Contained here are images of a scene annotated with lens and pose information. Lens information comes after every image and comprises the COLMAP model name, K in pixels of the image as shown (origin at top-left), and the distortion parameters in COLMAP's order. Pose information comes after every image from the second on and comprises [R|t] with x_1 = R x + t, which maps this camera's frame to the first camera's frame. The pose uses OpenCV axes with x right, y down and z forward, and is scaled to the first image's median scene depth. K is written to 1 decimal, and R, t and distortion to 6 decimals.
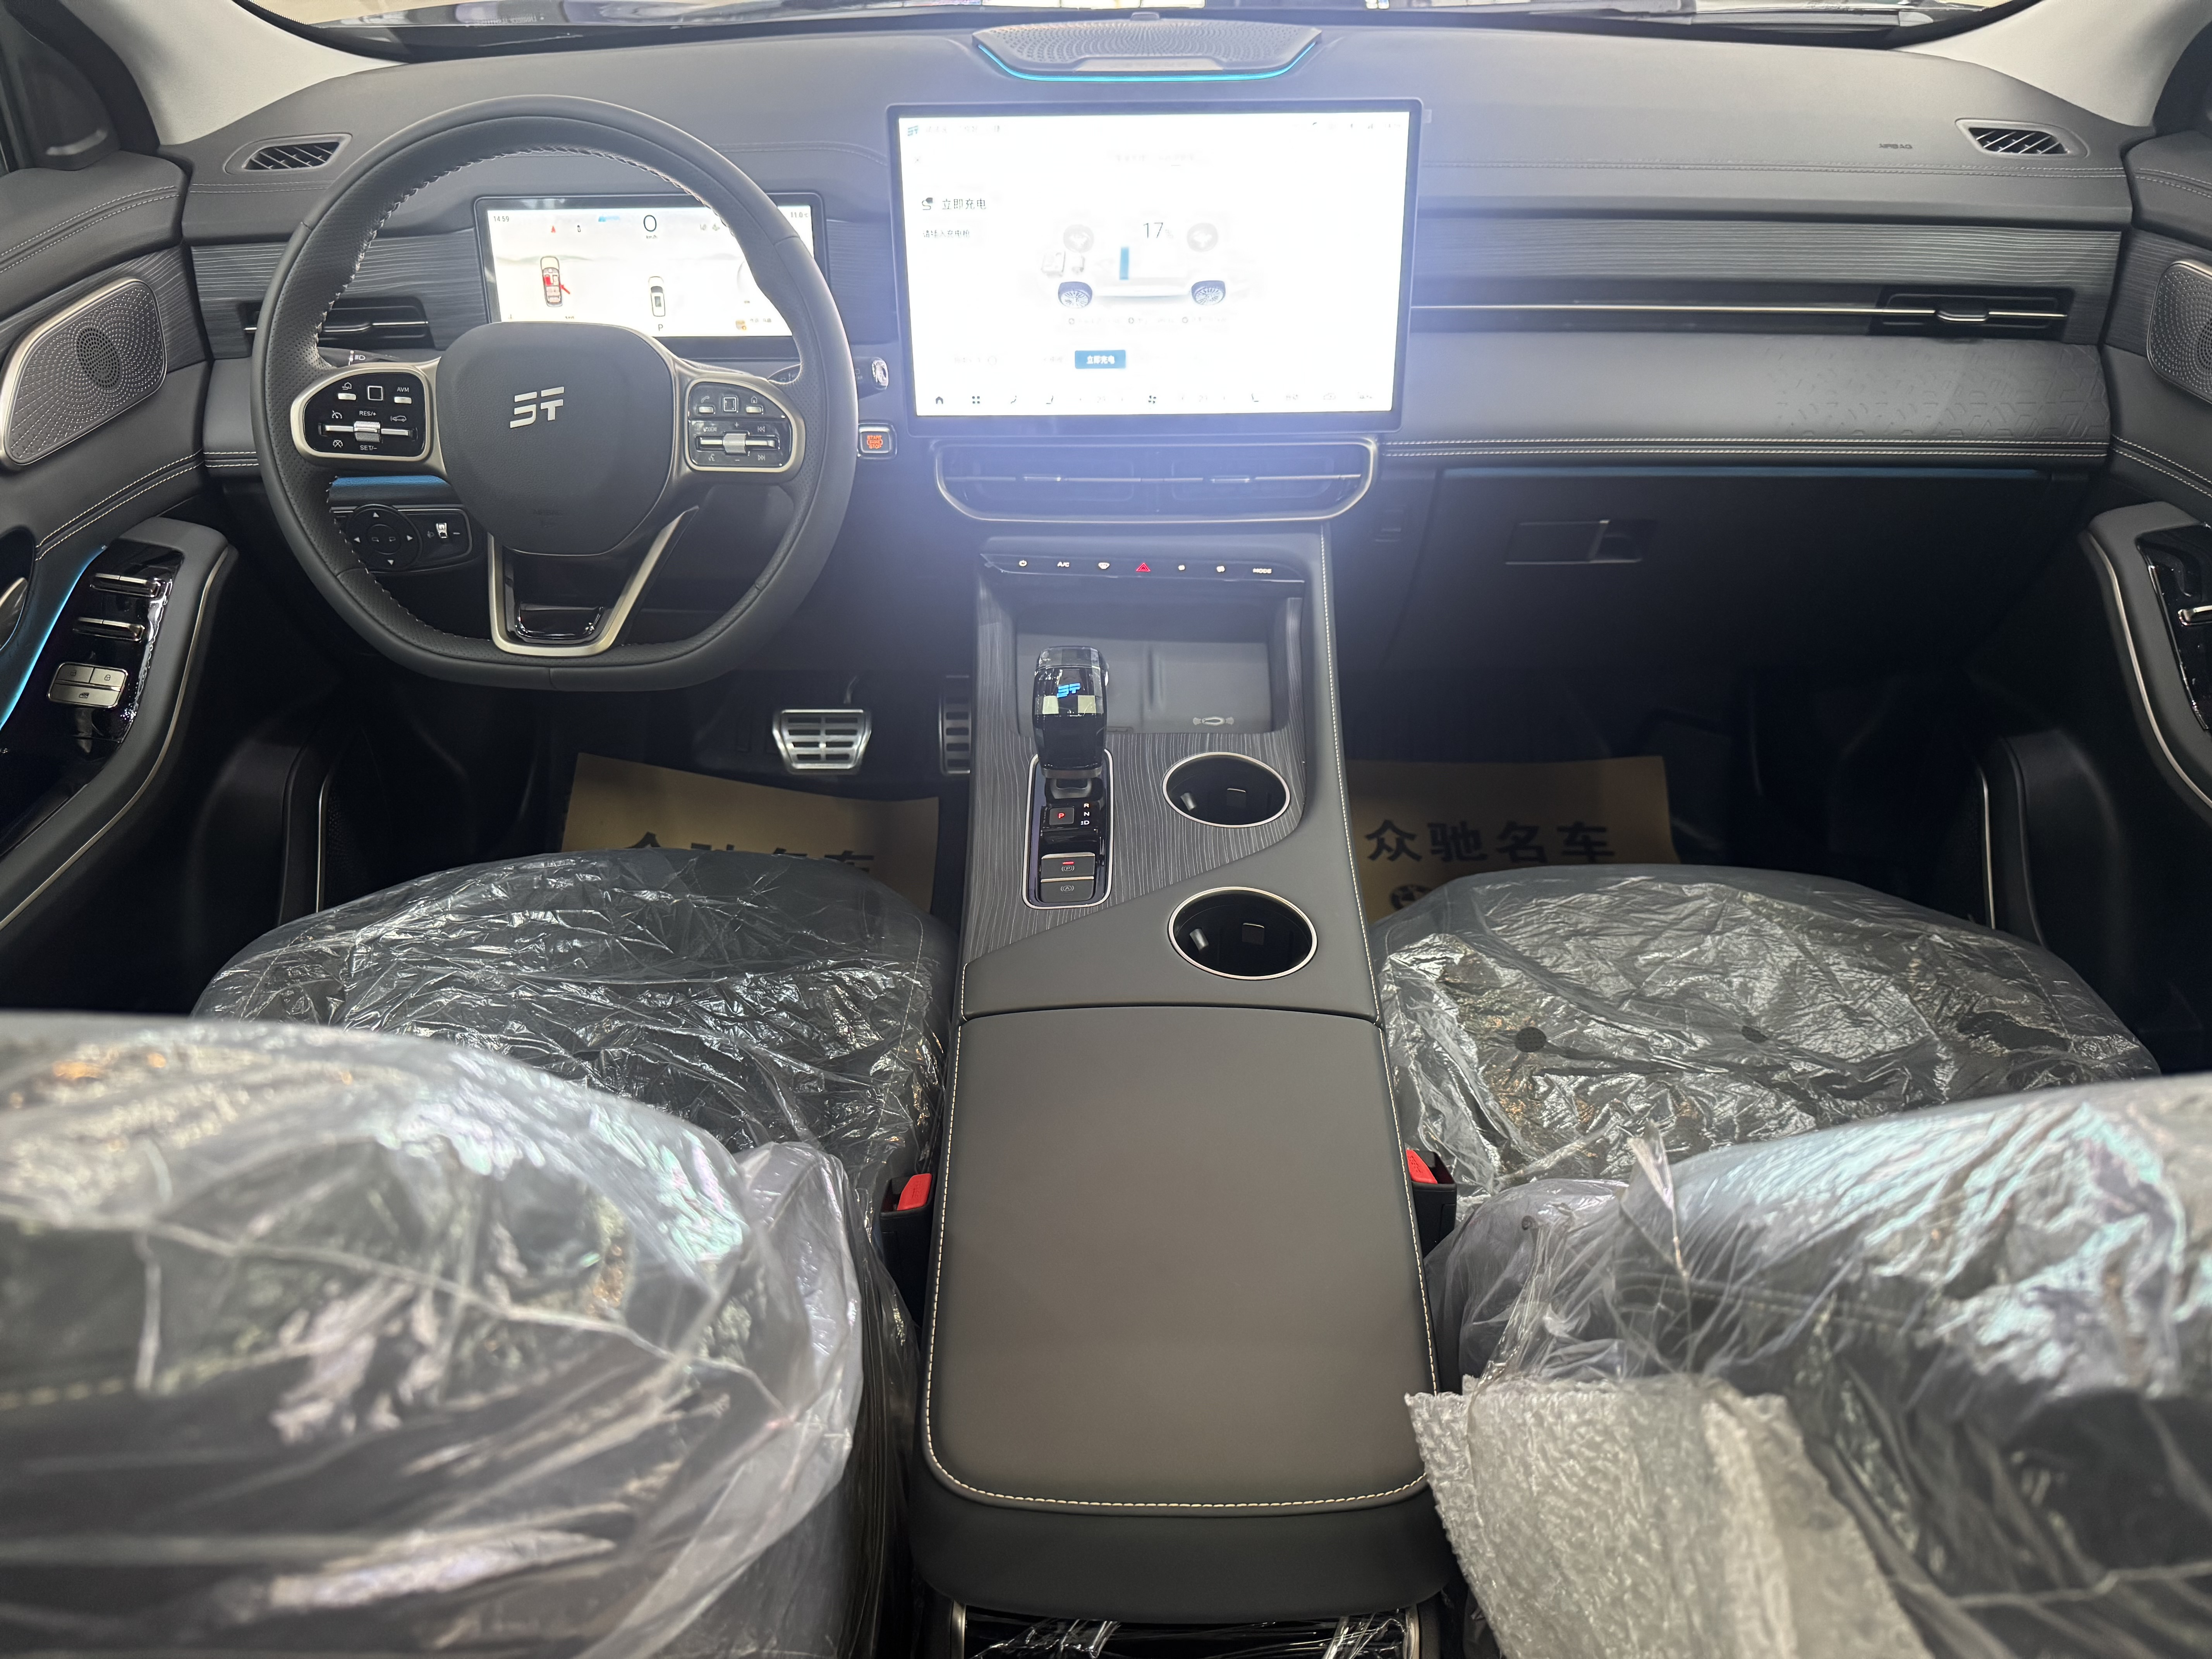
lens RADIAL K [[1559.7, 0, 1097.9], [0, 1559.7, 837.9], [0, 0, 1]] dist [0.021111, -0.034907]
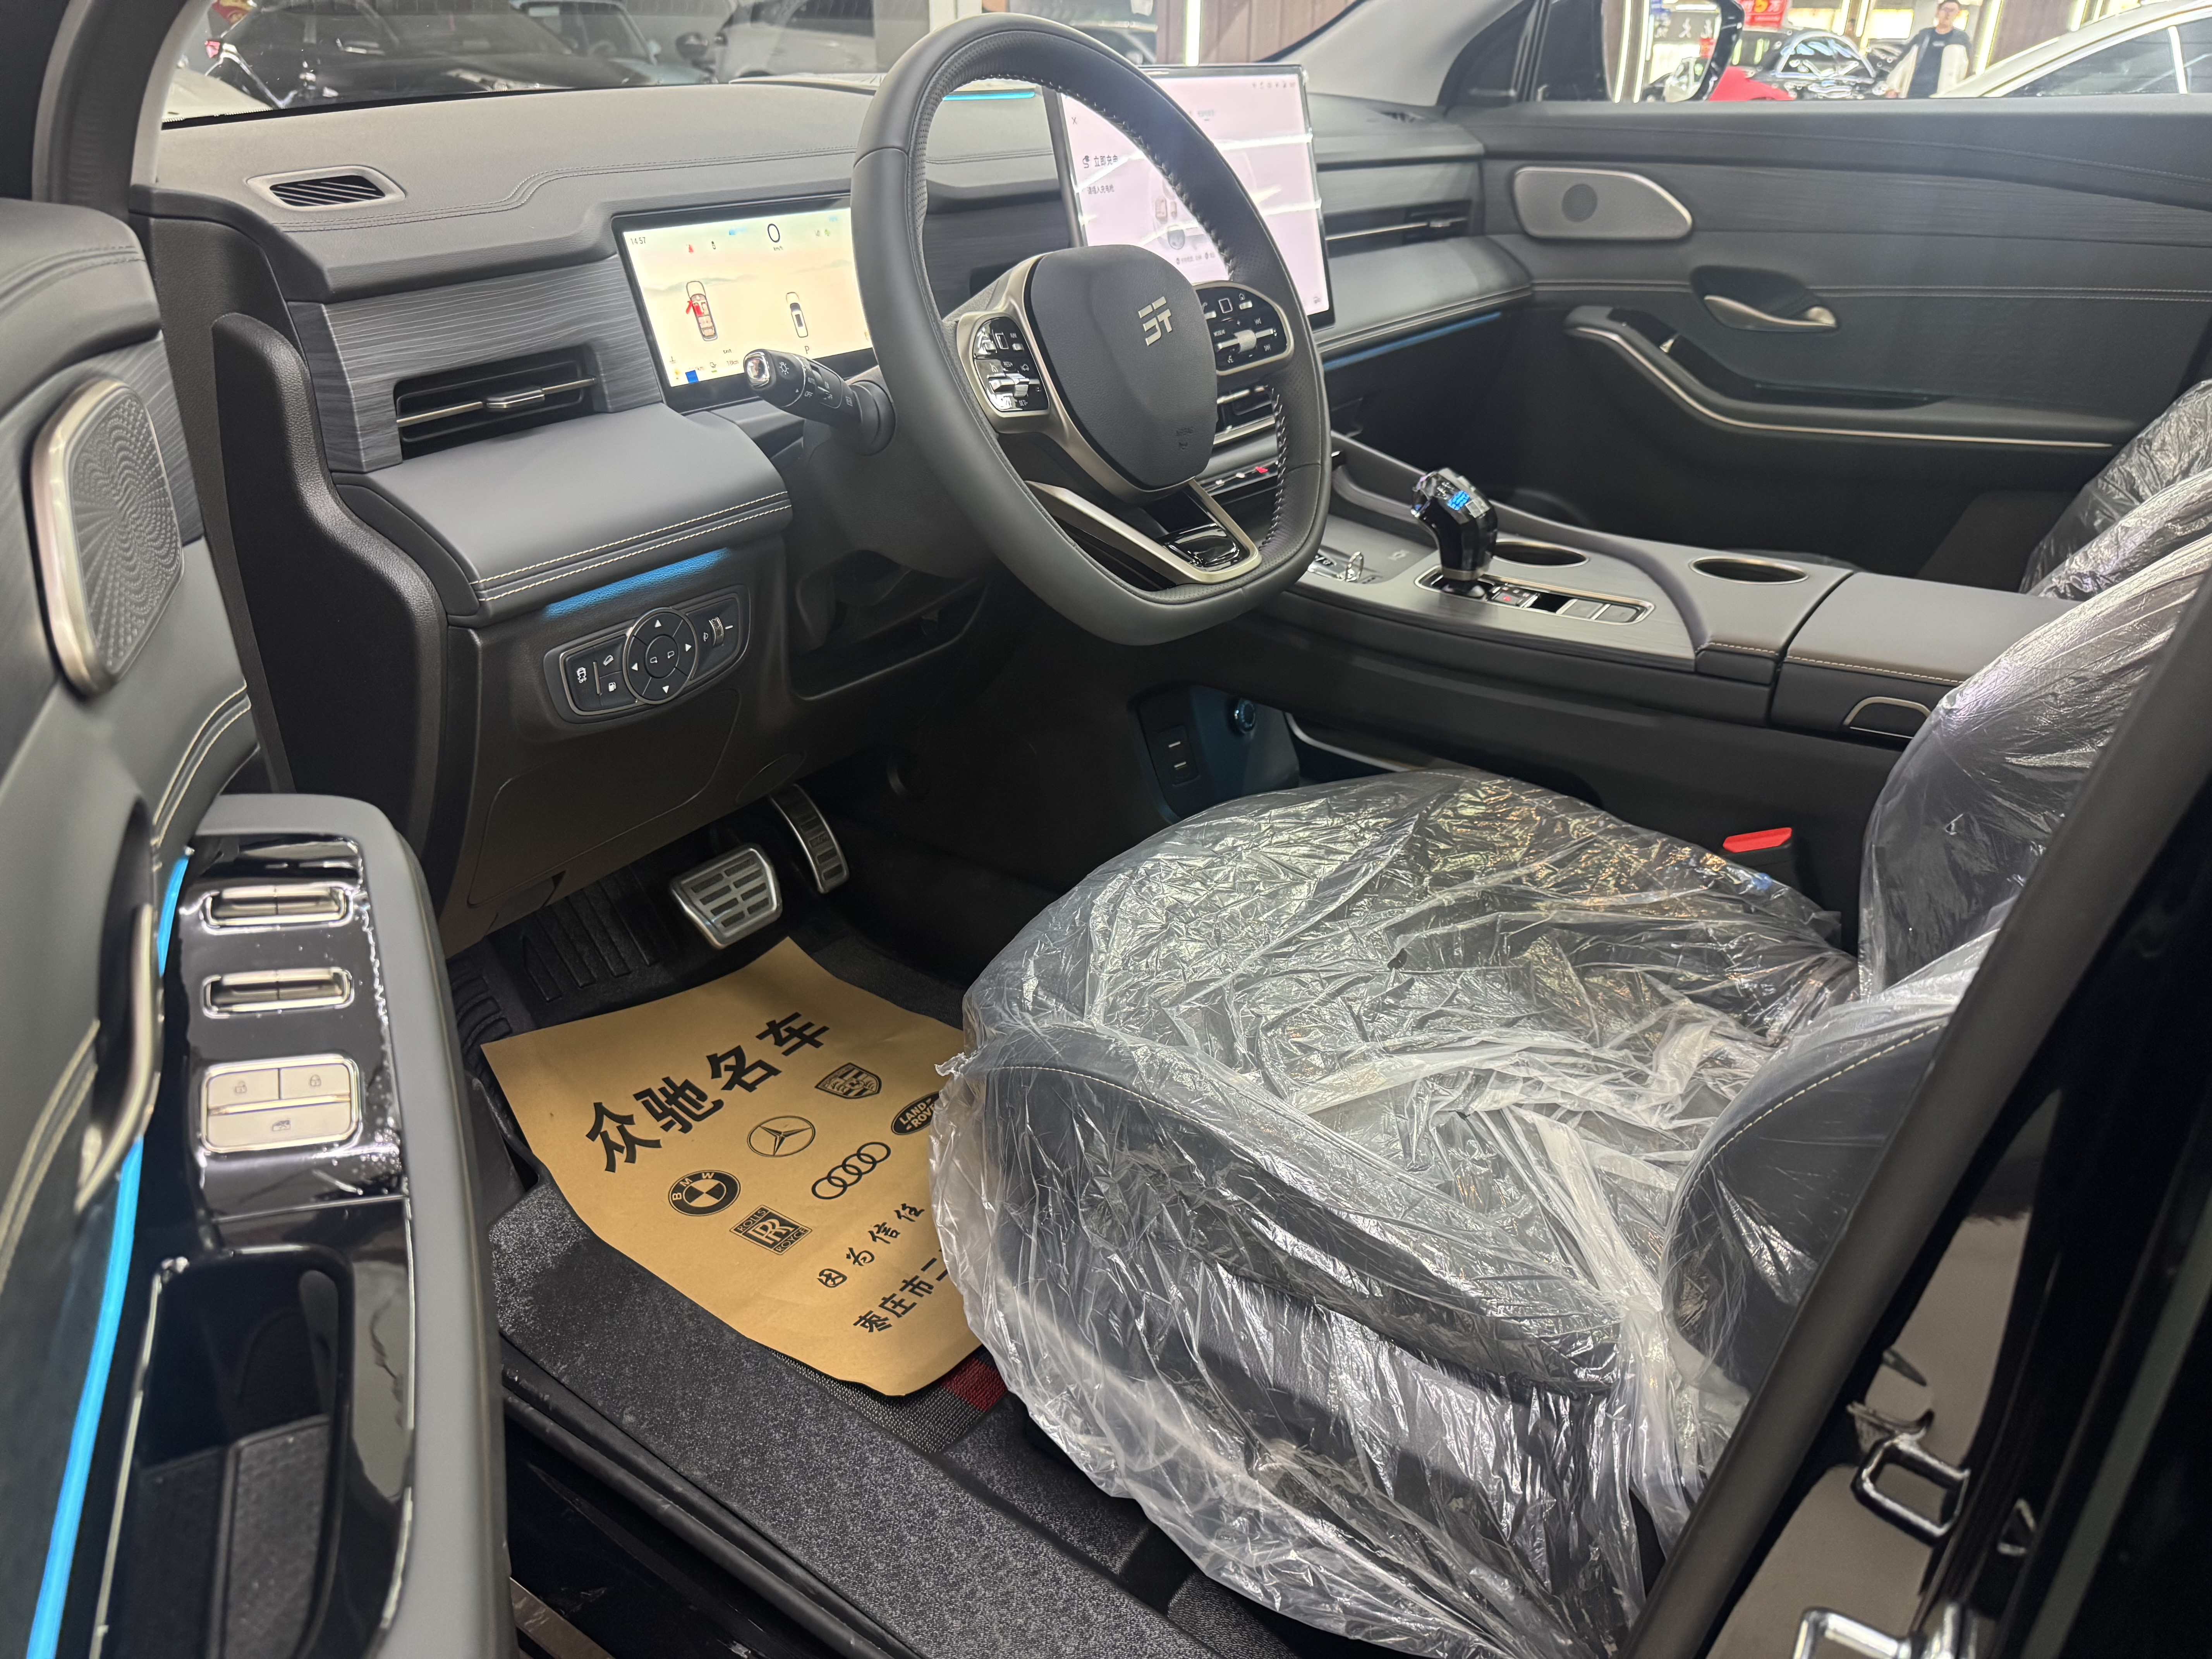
lens RADIAL K [[1559.7, 0, 1097.9], [0, 1559.7, 837.9], [0, 0, 1]] dist [0.021111, -0.034907]
pose [[0.551636, -0.357997, 0.753350, -0.960991], [0.483347, 0.873296, 0.061068, -0.064604], [-0.679760, 0.330442, 0.654779, 0.417341]]
